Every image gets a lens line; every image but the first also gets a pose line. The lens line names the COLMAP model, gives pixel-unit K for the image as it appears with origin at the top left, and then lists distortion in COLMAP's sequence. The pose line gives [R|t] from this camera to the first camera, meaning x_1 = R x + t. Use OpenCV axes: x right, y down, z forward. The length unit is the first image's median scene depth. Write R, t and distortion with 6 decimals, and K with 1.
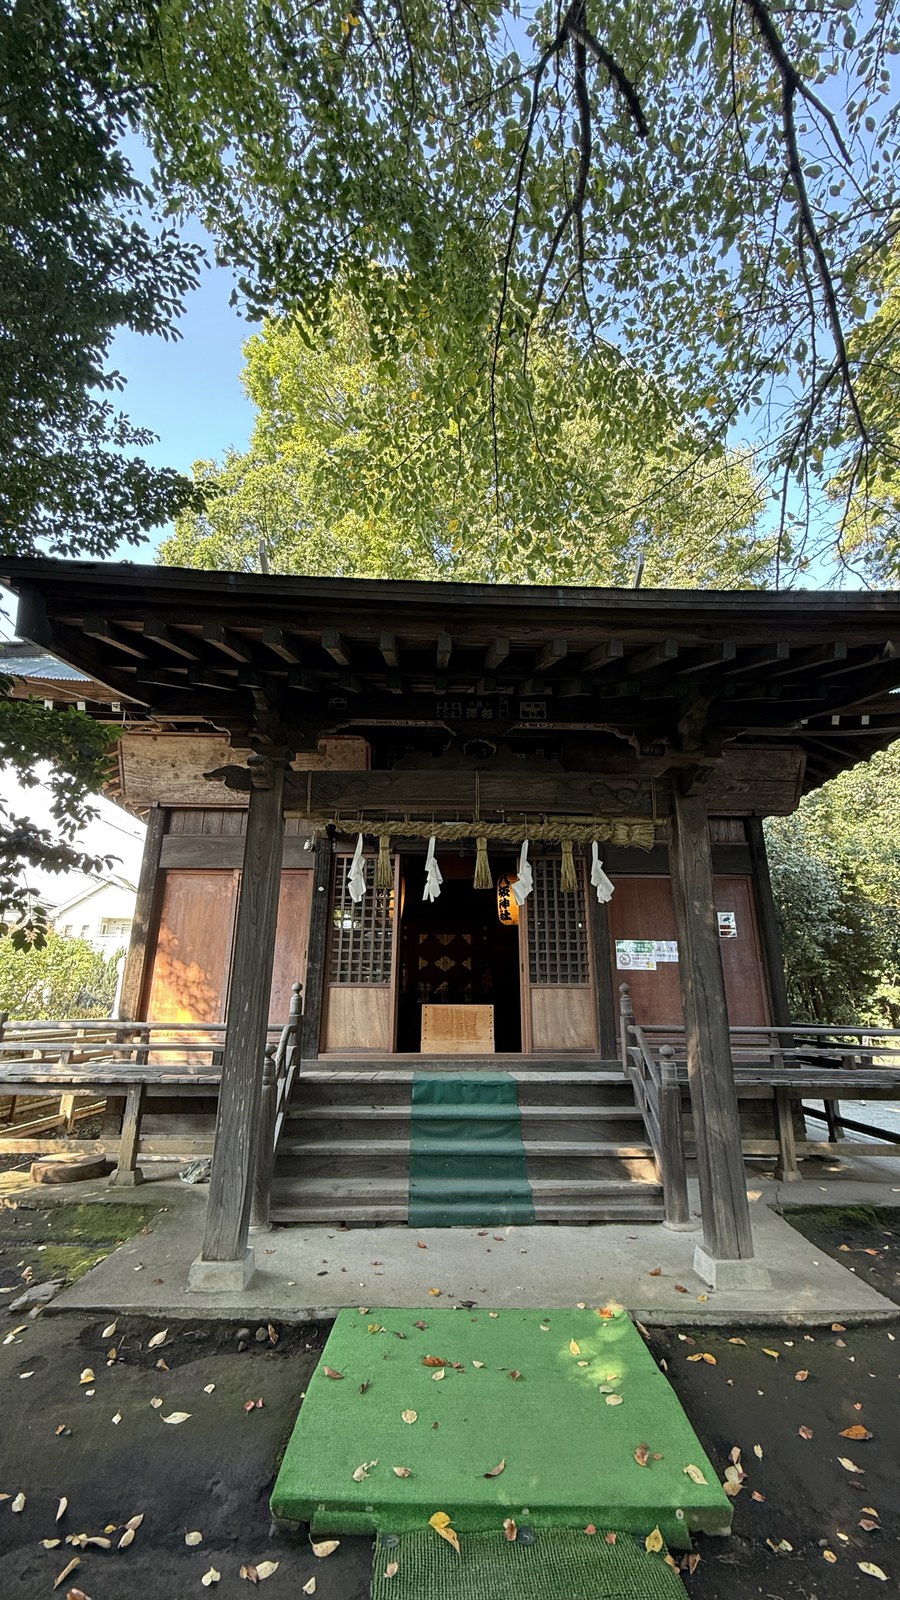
lens RADIAL K [[648.1, 0, 458.0], [0, 648.1, 798.0], [0, 0, 1]] dist [-0.002145, -0.000005]
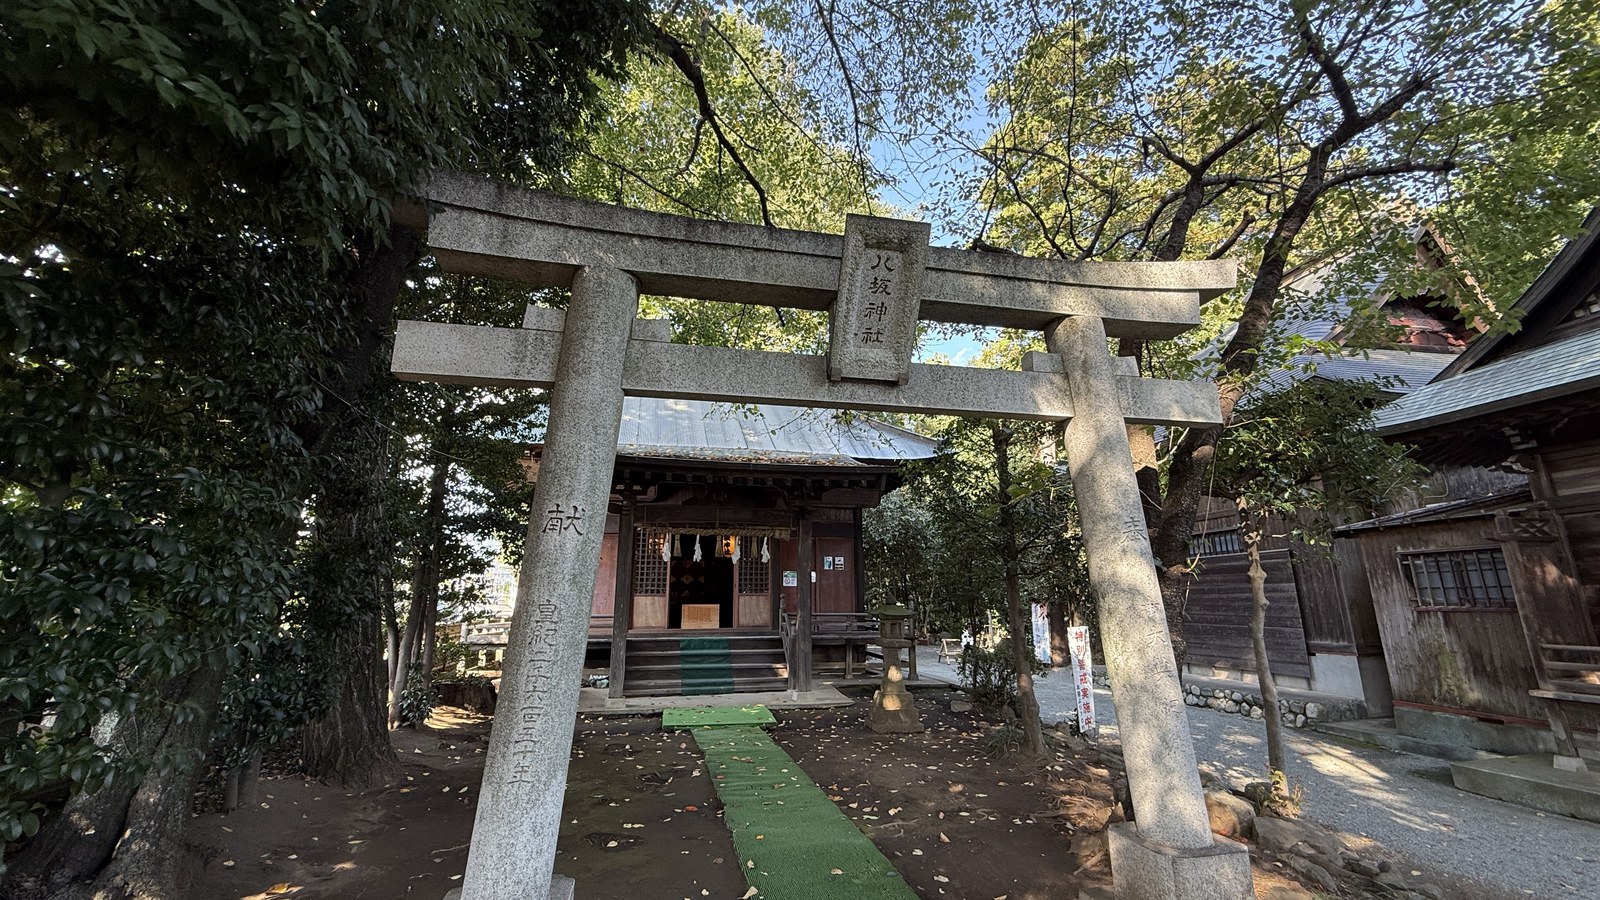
lens RADIAL K [[648.1, 0, 796.8], [0, 648.1, 454.8], [0, 0, 1]] dist [-0.002145, -0.000005]
pose [[0.983927, 0.032549, 0.175577, -0.087542], [-0.046225, 0.996159, 0.074368, -0.340163], [-0.172482, -0.081289, 0.981653, -1.095303]]
